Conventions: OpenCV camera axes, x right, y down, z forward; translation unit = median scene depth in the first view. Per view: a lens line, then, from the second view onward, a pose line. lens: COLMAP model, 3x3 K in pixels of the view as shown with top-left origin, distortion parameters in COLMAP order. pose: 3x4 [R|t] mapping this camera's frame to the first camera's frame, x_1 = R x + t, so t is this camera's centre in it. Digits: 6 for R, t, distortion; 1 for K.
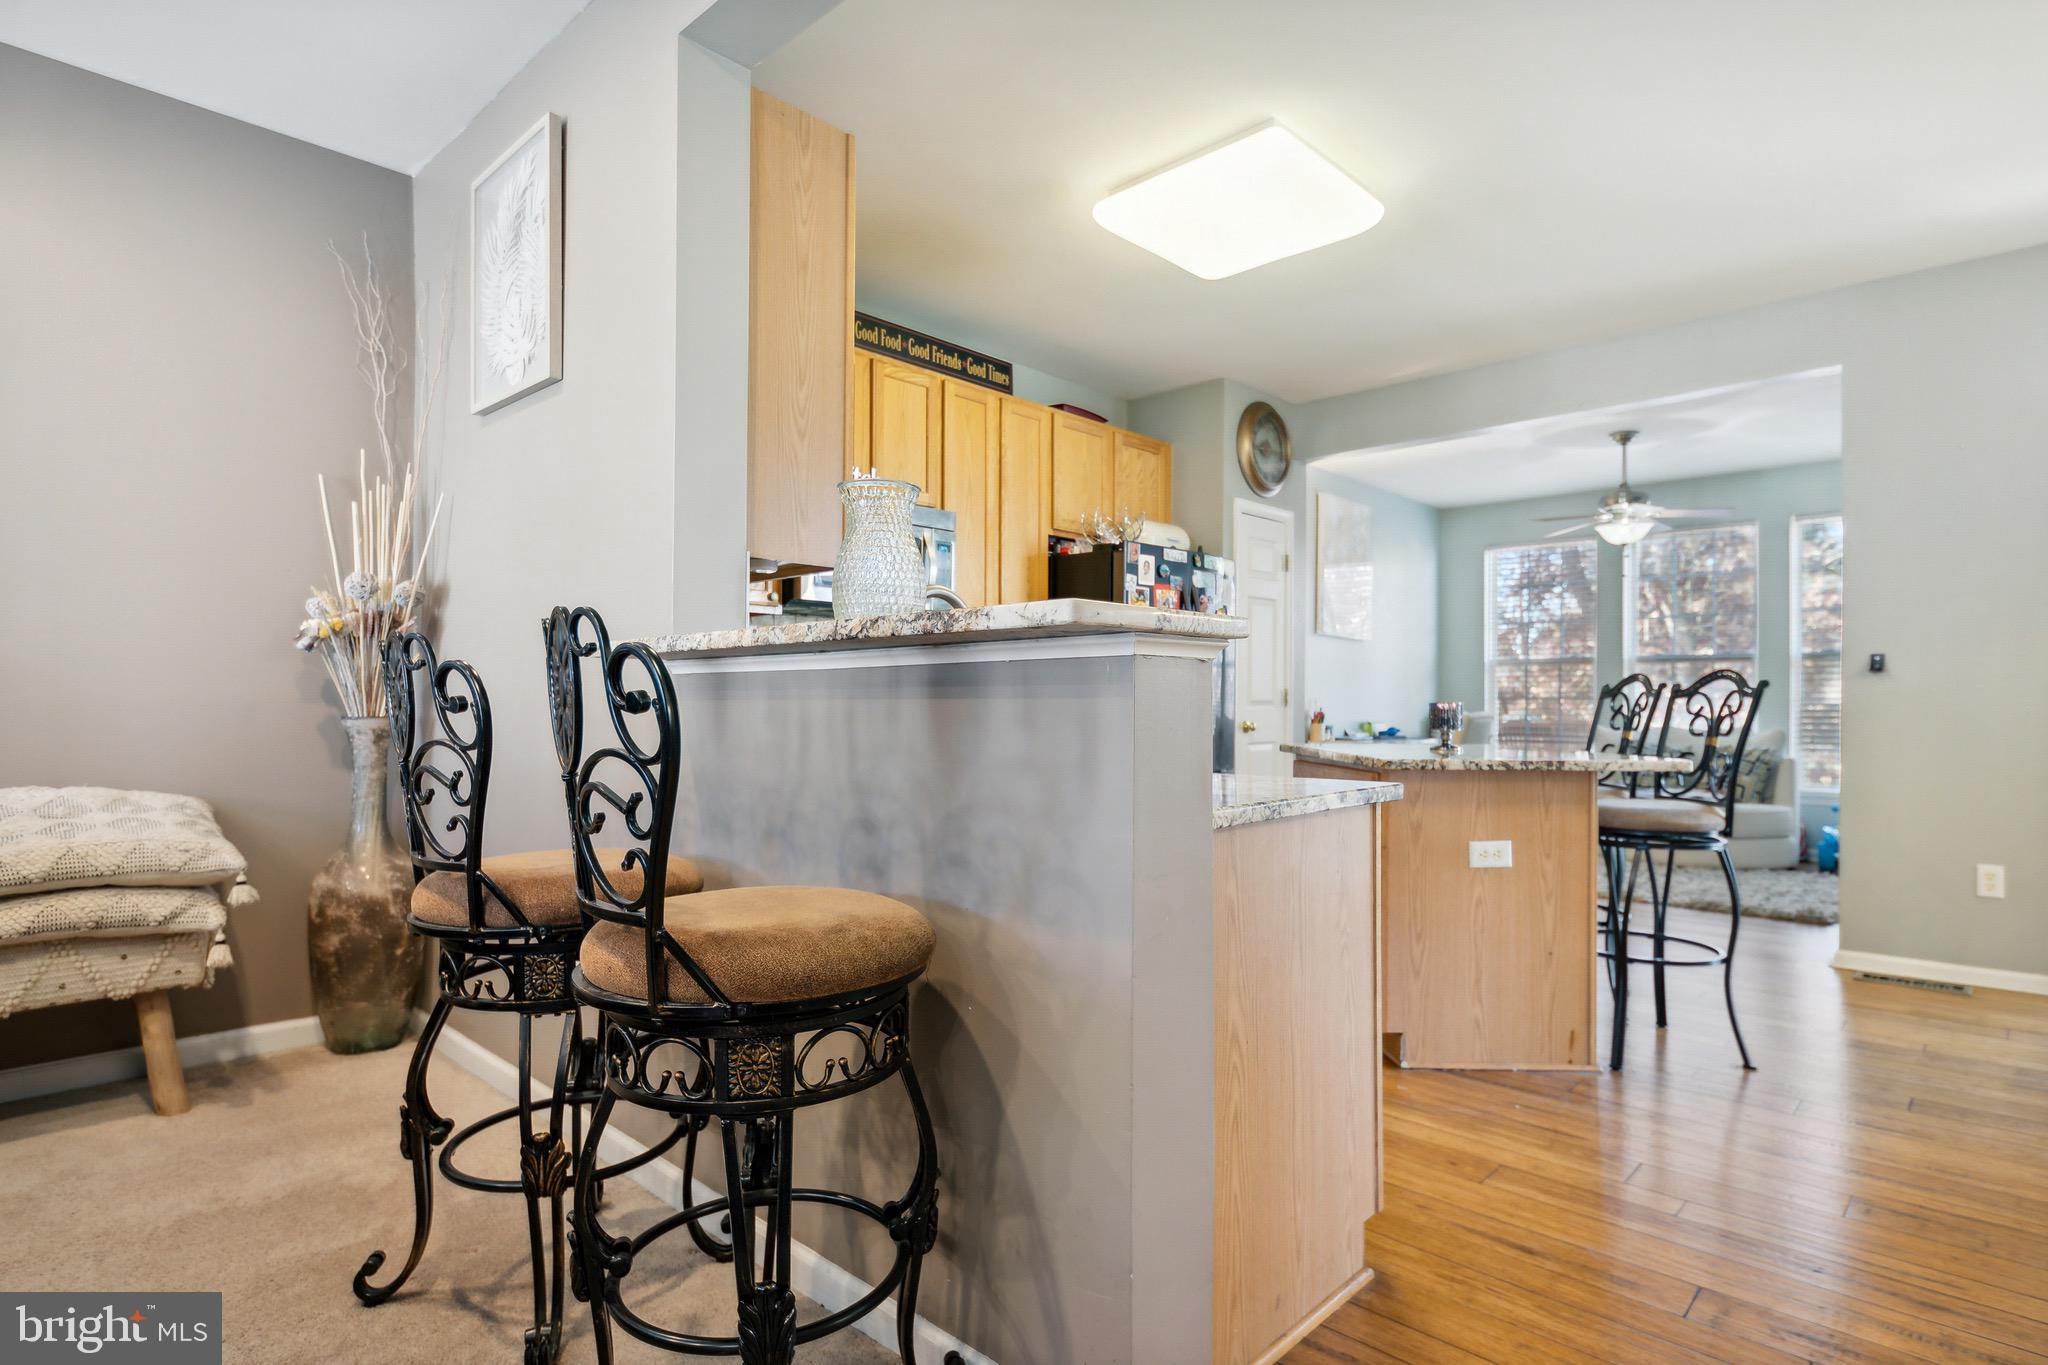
lens RADIAL K [[1046.7, 0, 1023.9], [0, 1046.7, 696.1], [0, 0, 1]] dist [0.014255, 0.000115]
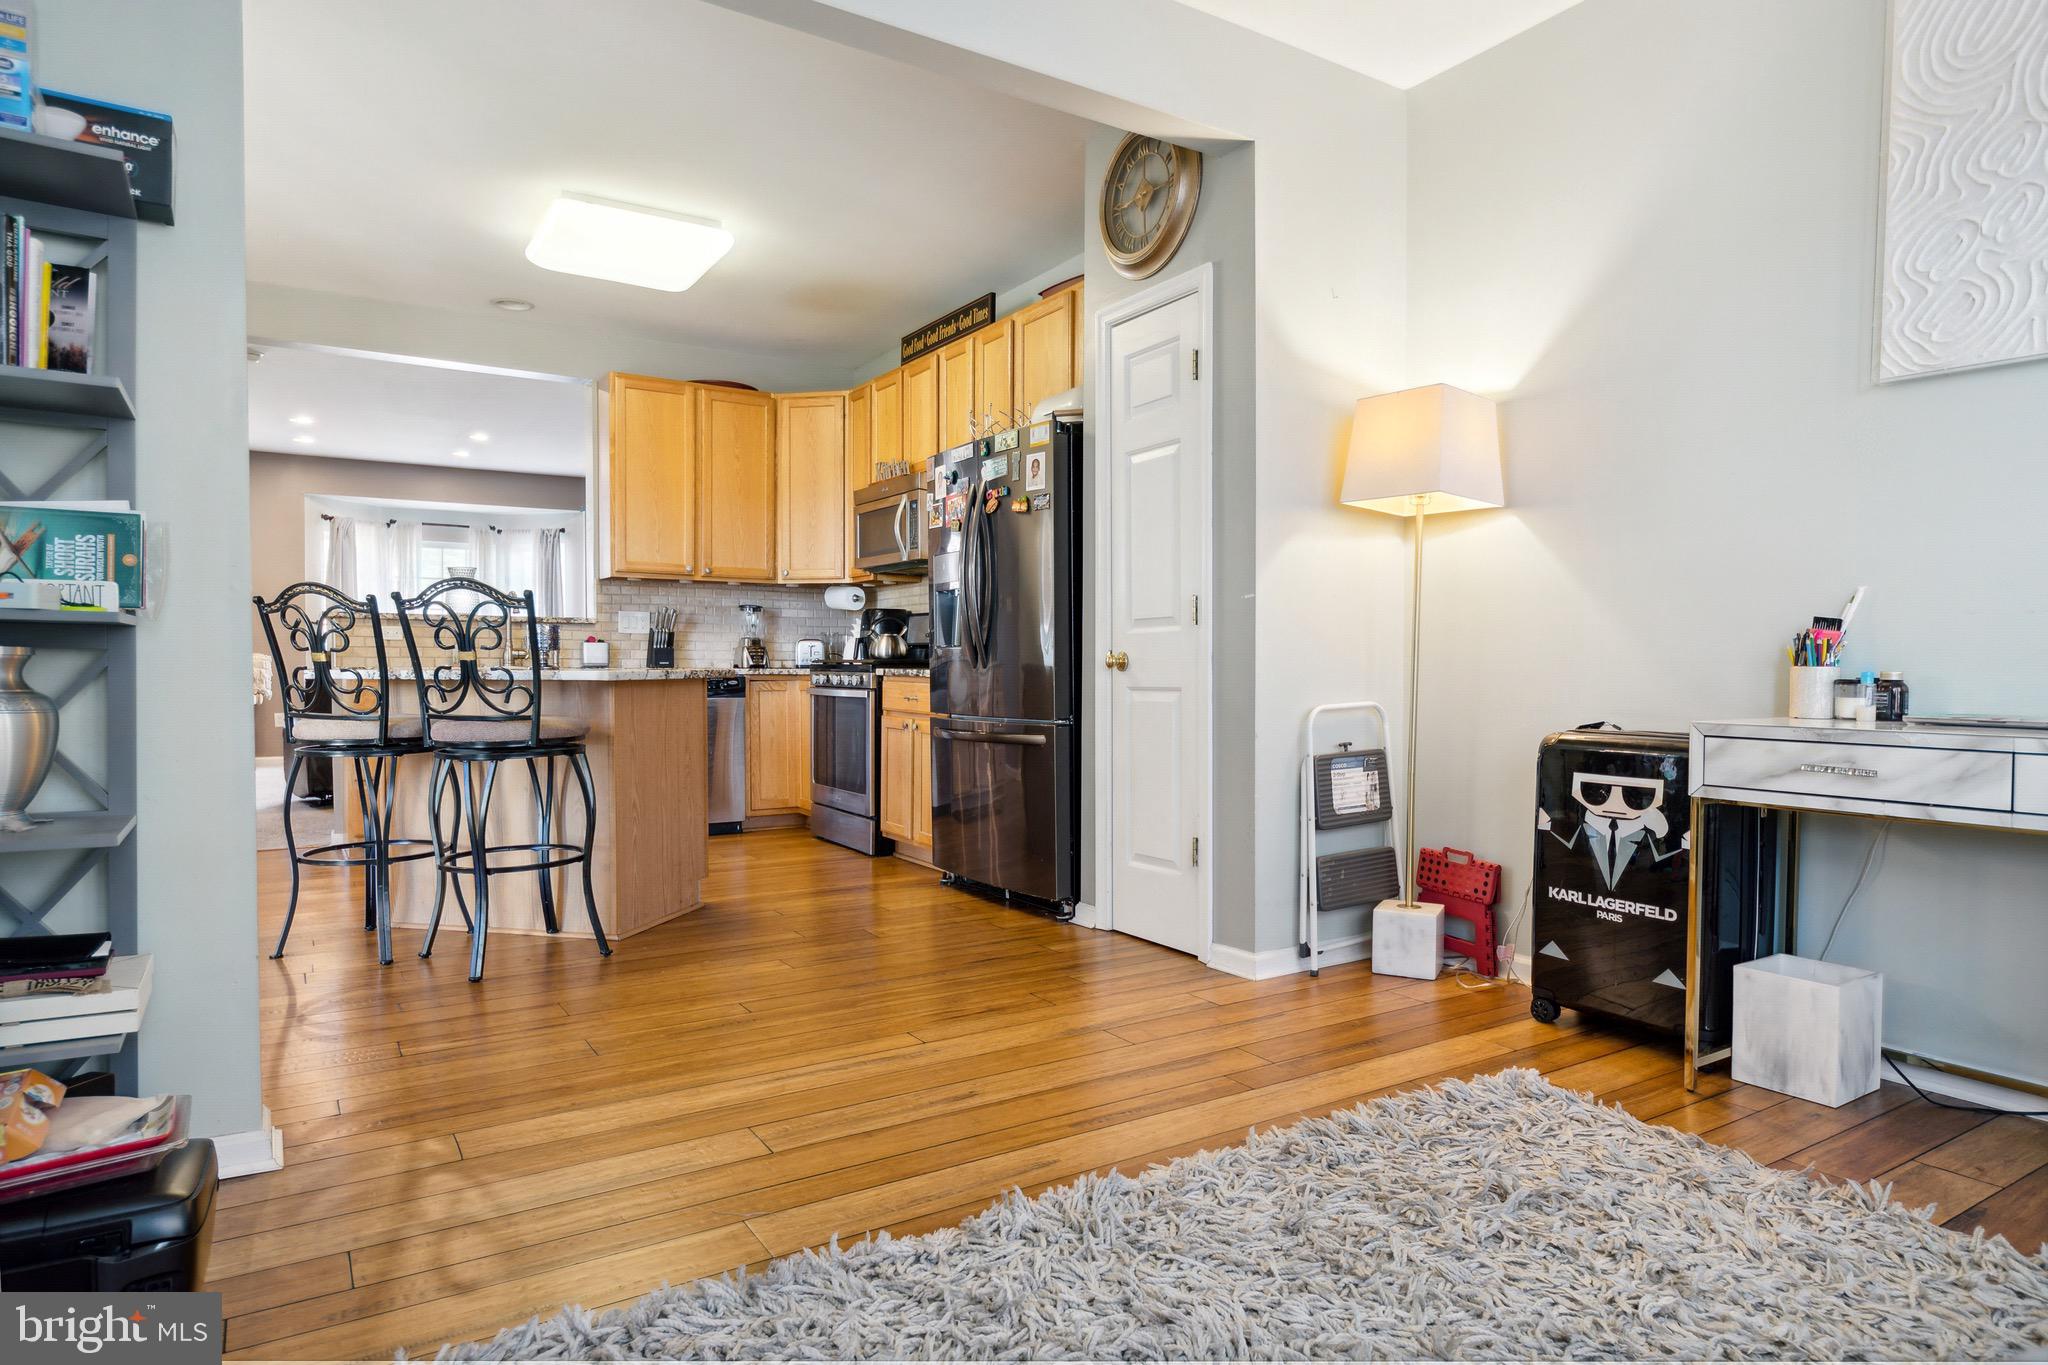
lens RADIAL K [[1164.6, 0, 1019.8], [0, 1164.6, 685.7], [0, 0, 1]] dist [0.010925, -0.011263]
pose [[-0.238189, 0.022574, -0.970956, 1.170199], [0.011286, 0.999727, 0.020474, 0.037270], [0.971153, -0.006082, -0.238379, 1.417538]]
